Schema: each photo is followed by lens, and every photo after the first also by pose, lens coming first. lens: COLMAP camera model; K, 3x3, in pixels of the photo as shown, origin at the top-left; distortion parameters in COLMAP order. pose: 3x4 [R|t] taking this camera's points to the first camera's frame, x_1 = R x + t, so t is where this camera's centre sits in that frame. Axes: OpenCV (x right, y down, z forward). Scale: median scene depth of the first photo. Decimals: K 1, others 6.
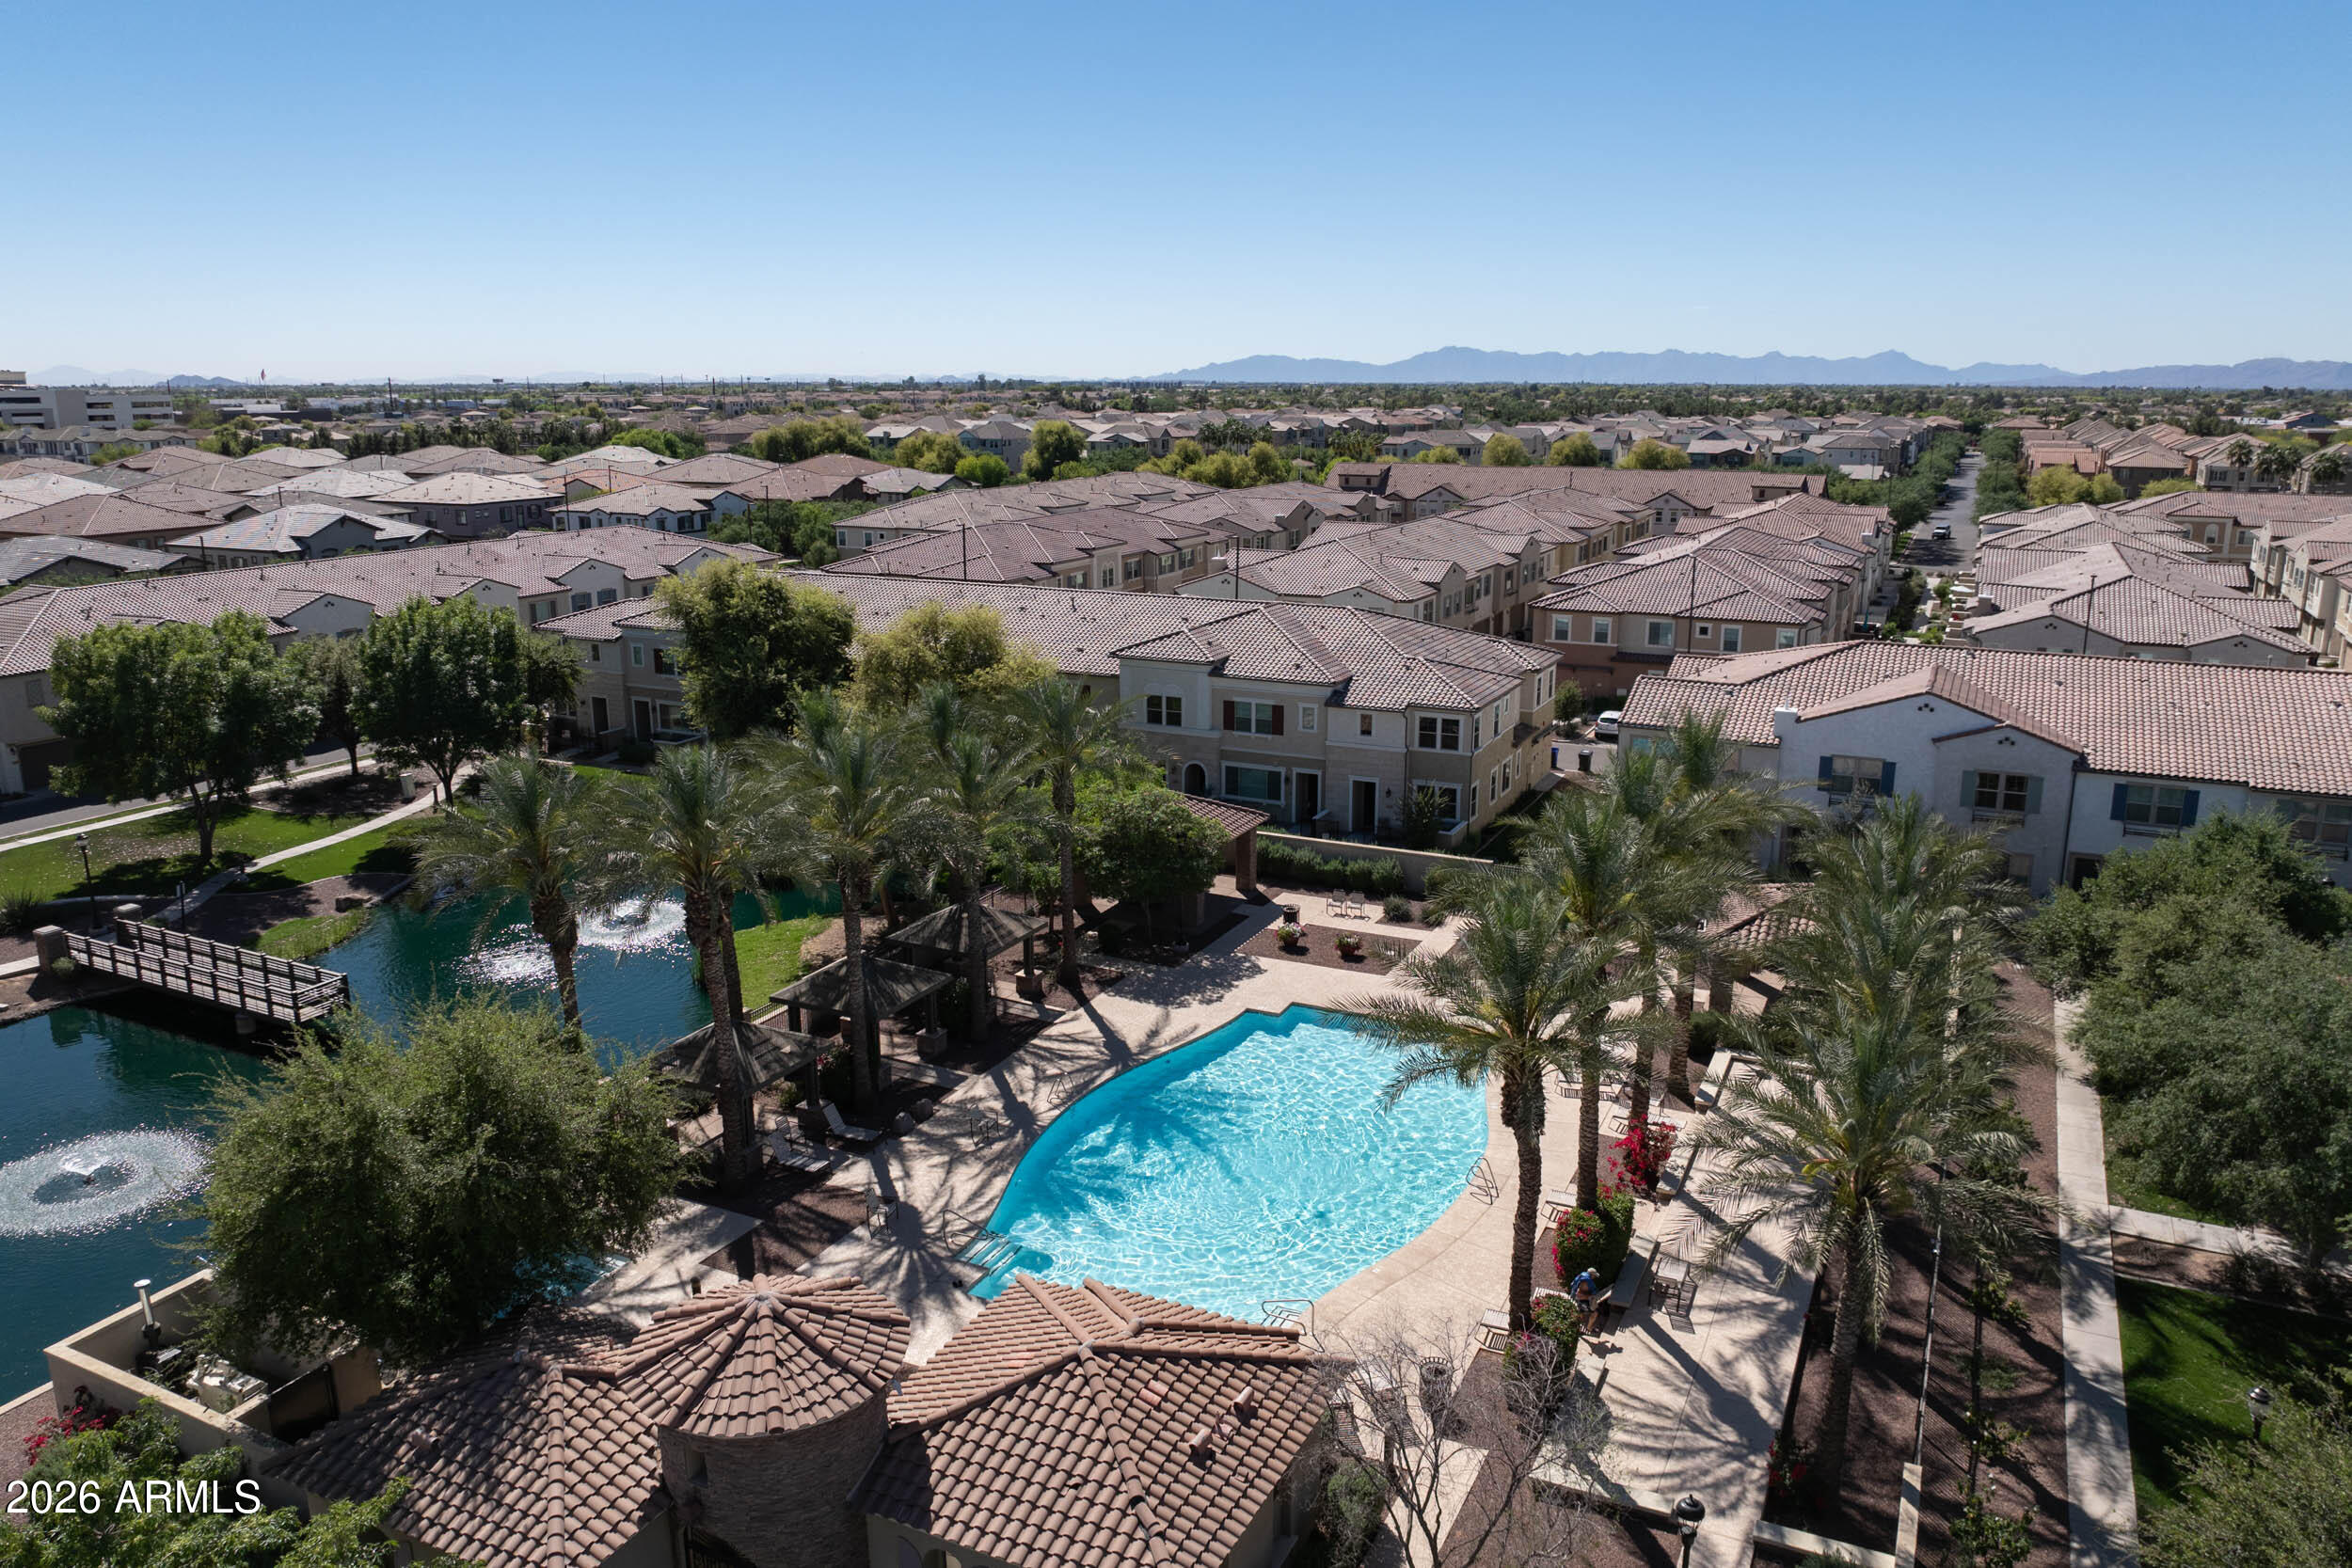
lens RADIAL K [[1666.2, 0, 1176.0], [0, 1666.2, 784.0], [0, 0, 1]] dist [-0.038684, 0.000549]
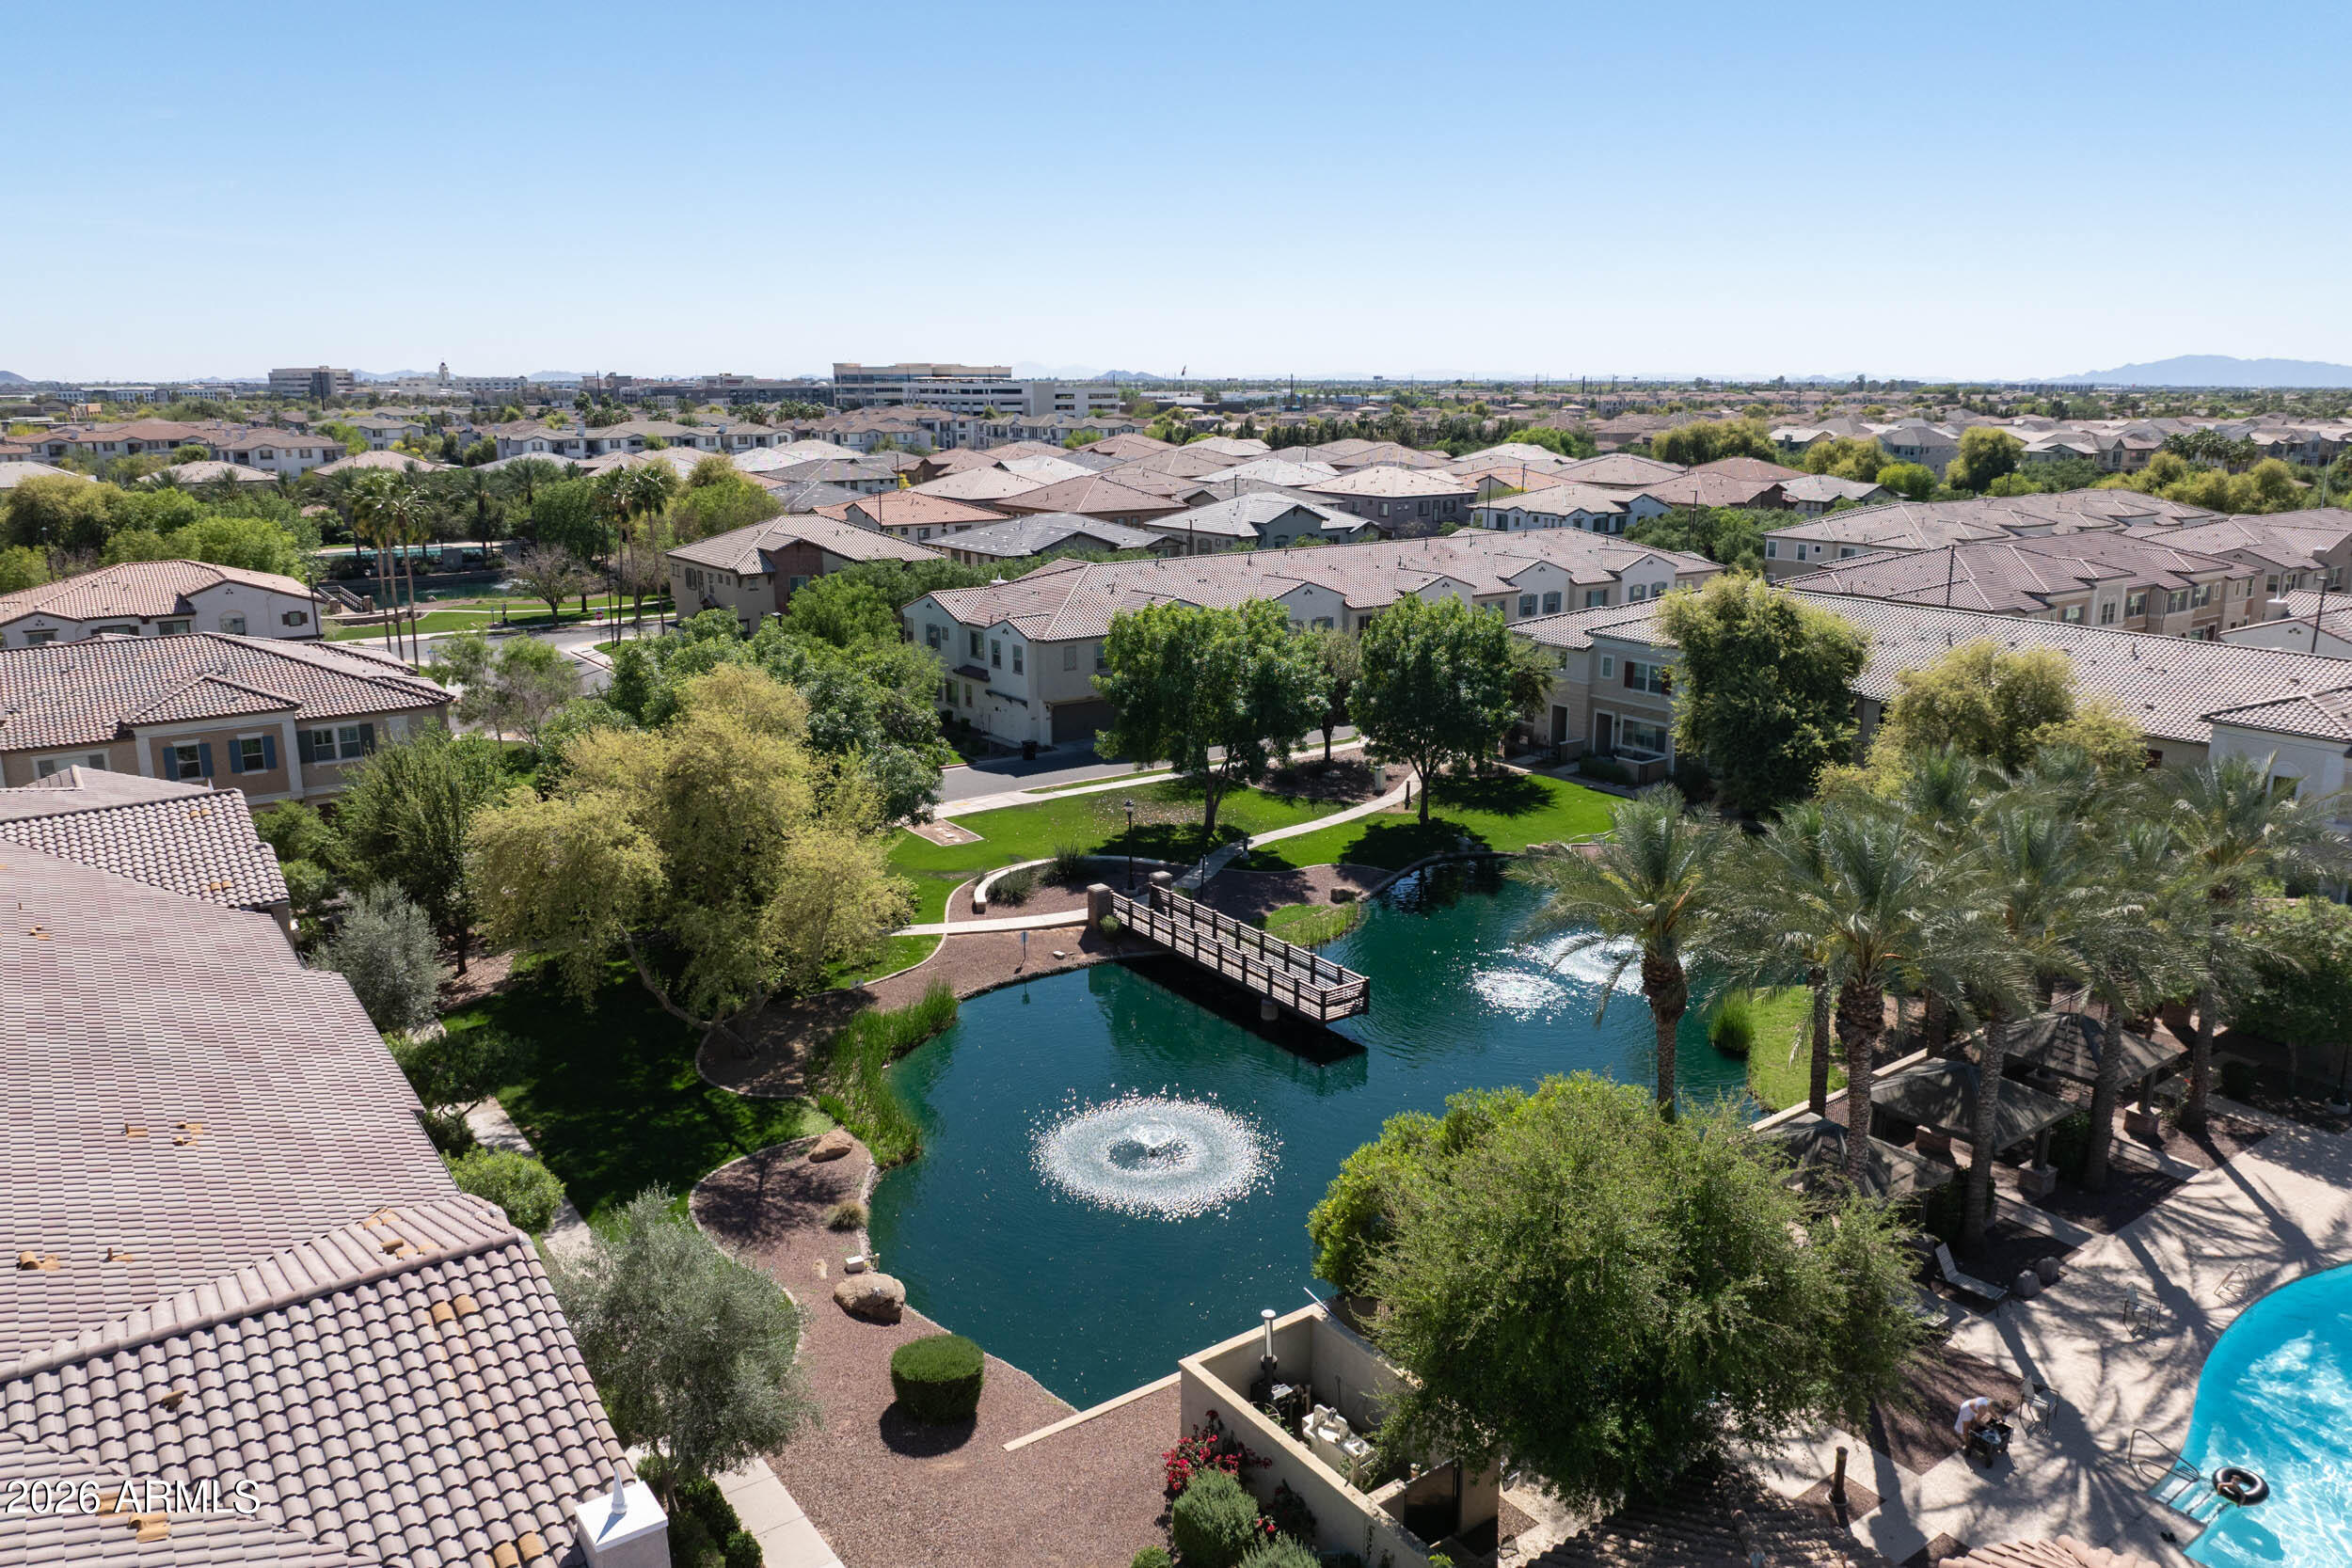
lens RADIAL K [[1666.2, 0, 1176.0], [0, 1666.2, 784.0], [0, 0, 1]] dist [-0.038684, 0.000549]
pose [[0.877181, 0.111631, -0.467003, -0.097593], [-0.111332, 0.993379, 0.028336, -0.010614], [0.467074, 0.027136, 0.883802, 0.036787]]
